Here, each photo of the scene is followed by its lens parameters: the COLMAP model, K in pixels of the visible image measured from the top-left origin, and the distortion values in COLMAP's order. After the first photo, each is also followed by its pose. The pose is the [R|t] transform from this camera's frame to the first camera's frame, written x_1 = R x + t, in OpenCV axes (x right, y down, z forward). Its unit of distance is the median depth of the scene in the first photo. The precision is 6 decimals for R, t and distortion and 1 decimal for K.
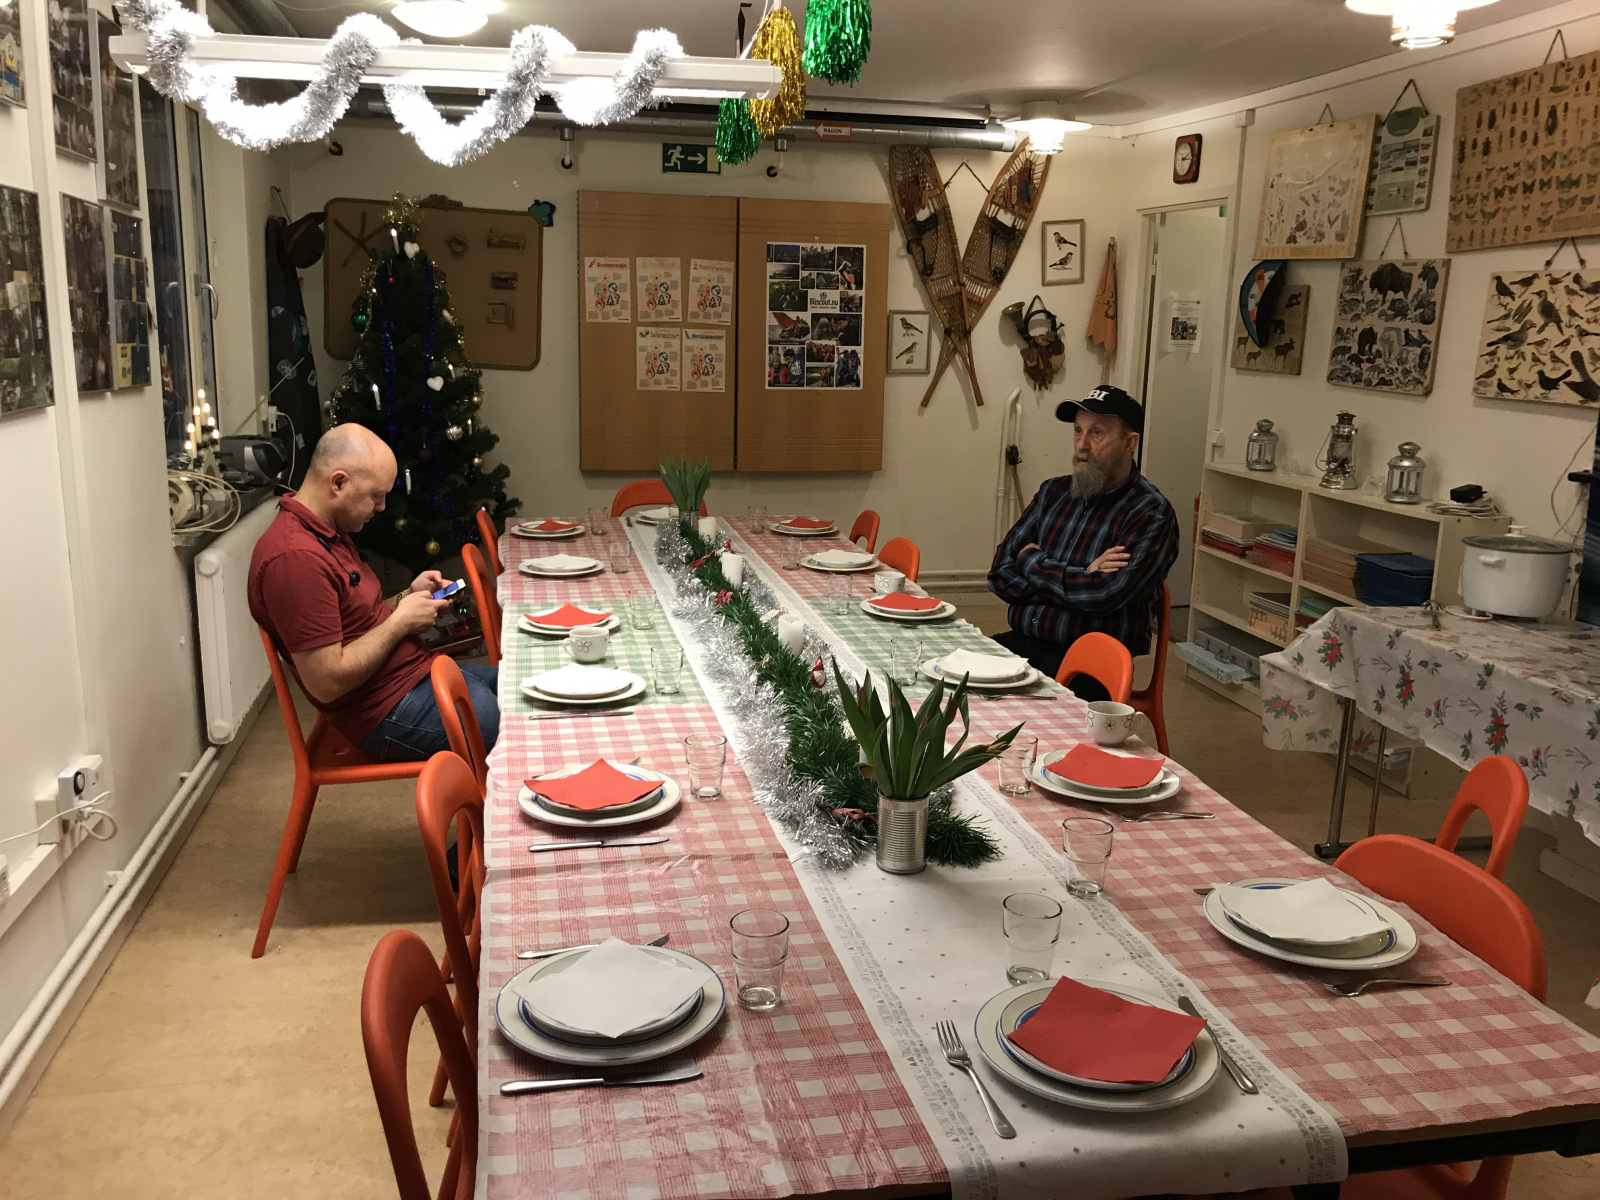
lens RADIAL K [[1310.8, 0, 793.7], [0, 1310.8, 608.0], [0, 0, 1]] dist [0.017526, -0.026817]
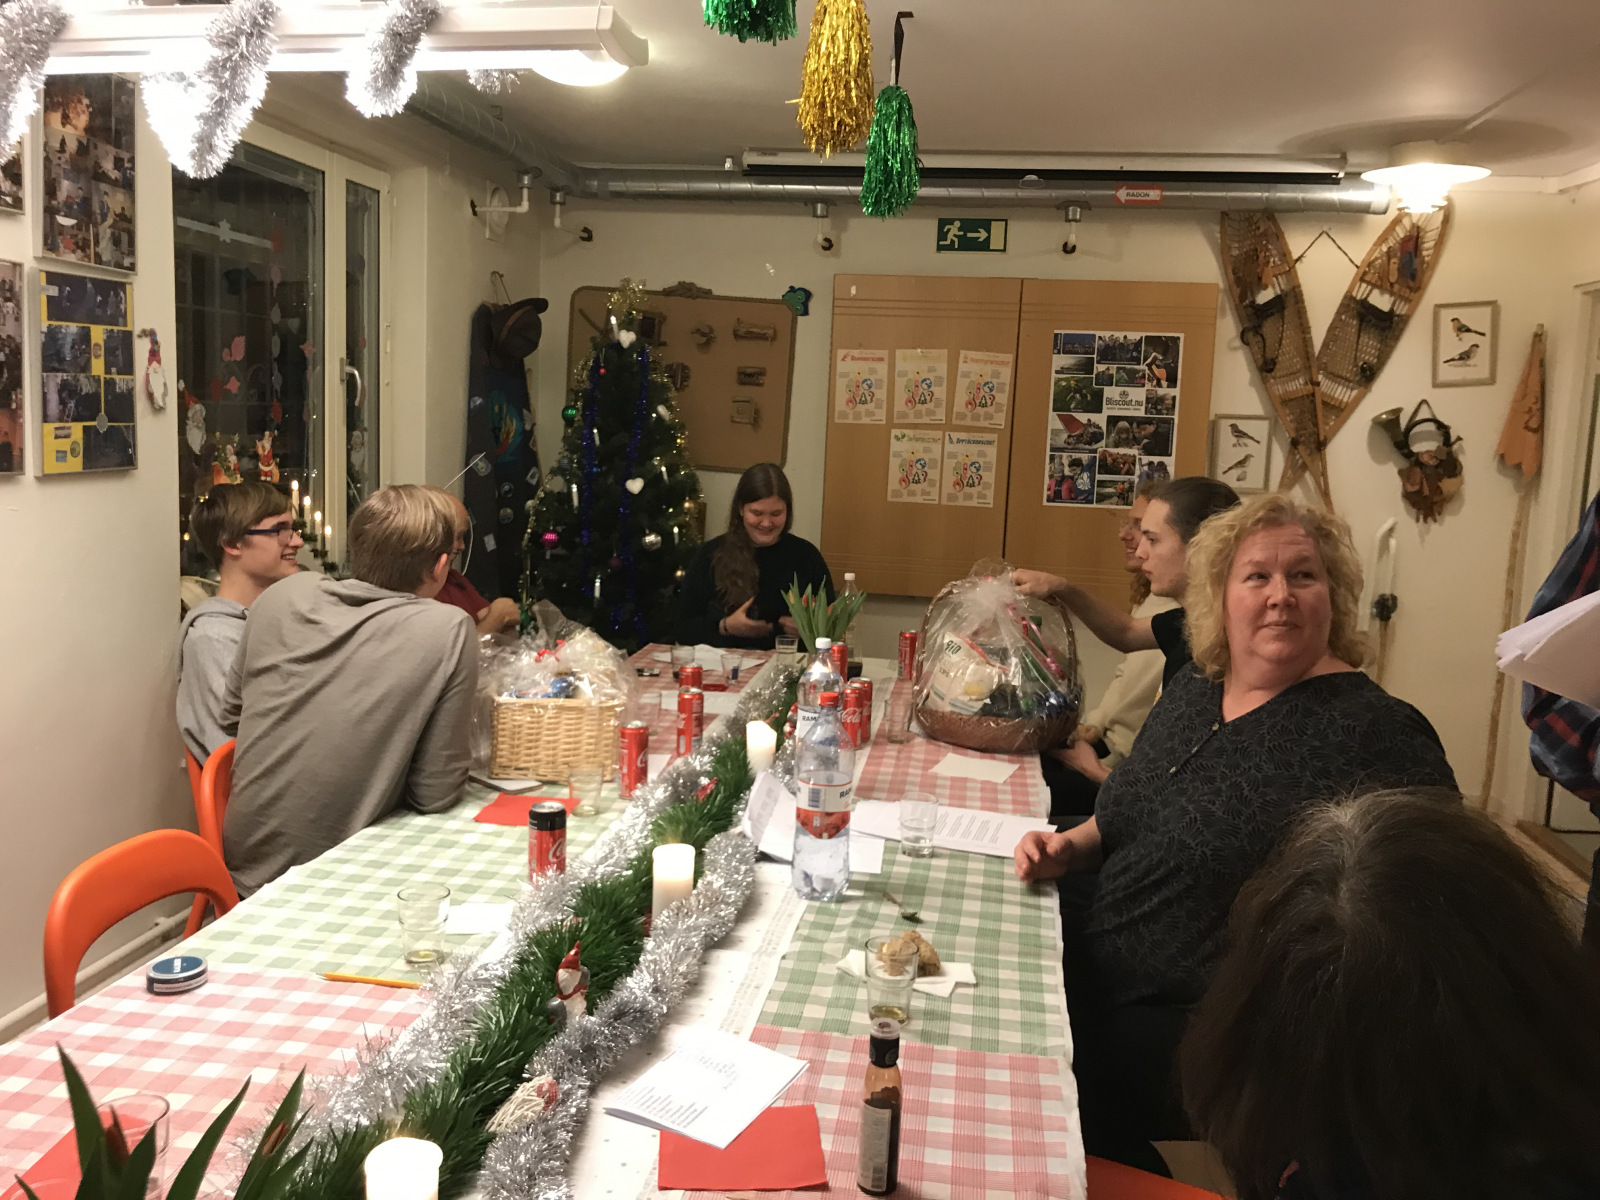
lens RADIAL K [[1310.8, 0, 803.4], [0, 1310.8, 600.4], [0, 0, 1]] dist [0.017526, -0.026817]
pose [[0.934957, 0.064894, -0.348776, 0.138179], [-0.095377, 0.992911, -0.070933, -0.037770], [0.341700, 0.099584, 0.934518, 0.198158]]
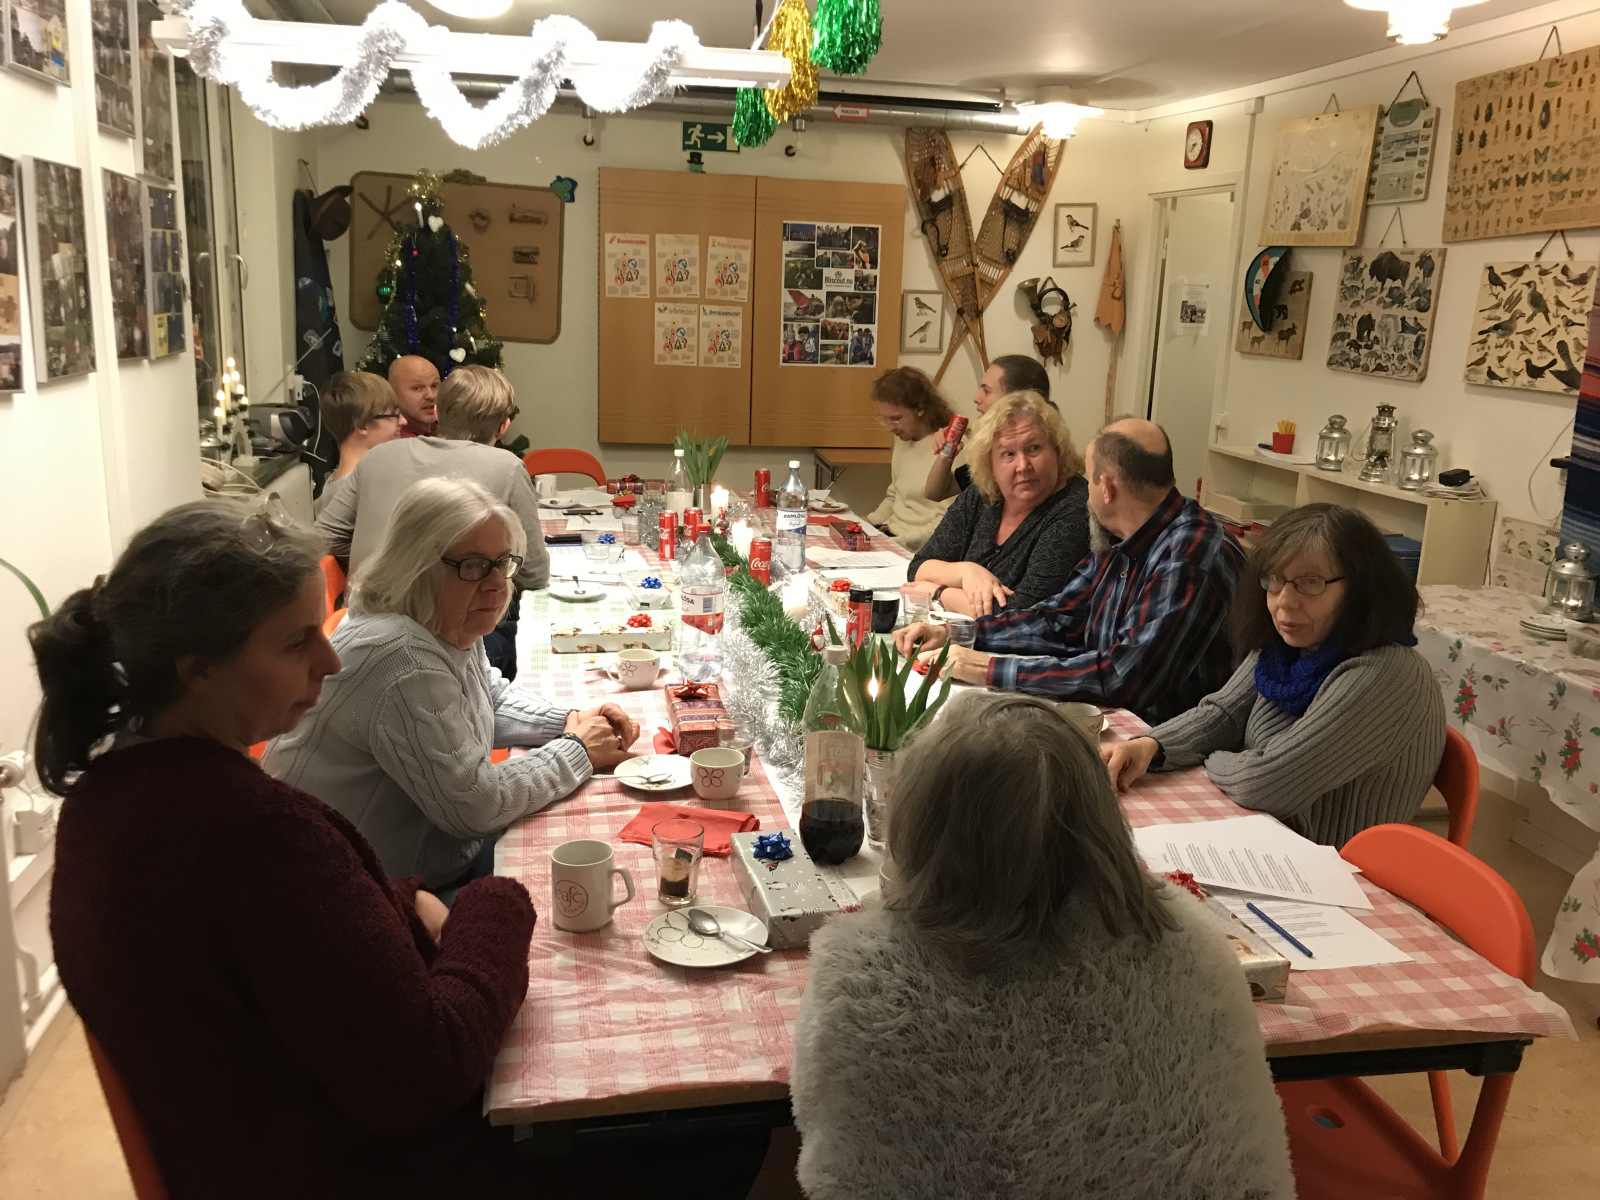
lens RADIAL K [[1310.8, 0, 806.3], [0, 1310.8, 606.3], [0, 0, 1]] dist [0.017526, -0.026817]
pose [[0.999868, 0.015681, -0.004295, 0.006369], [-0.015608, 0.999742, 0.016492, 0.003447], [0.004553, -0.016422, 0.999855, -0.024675]]
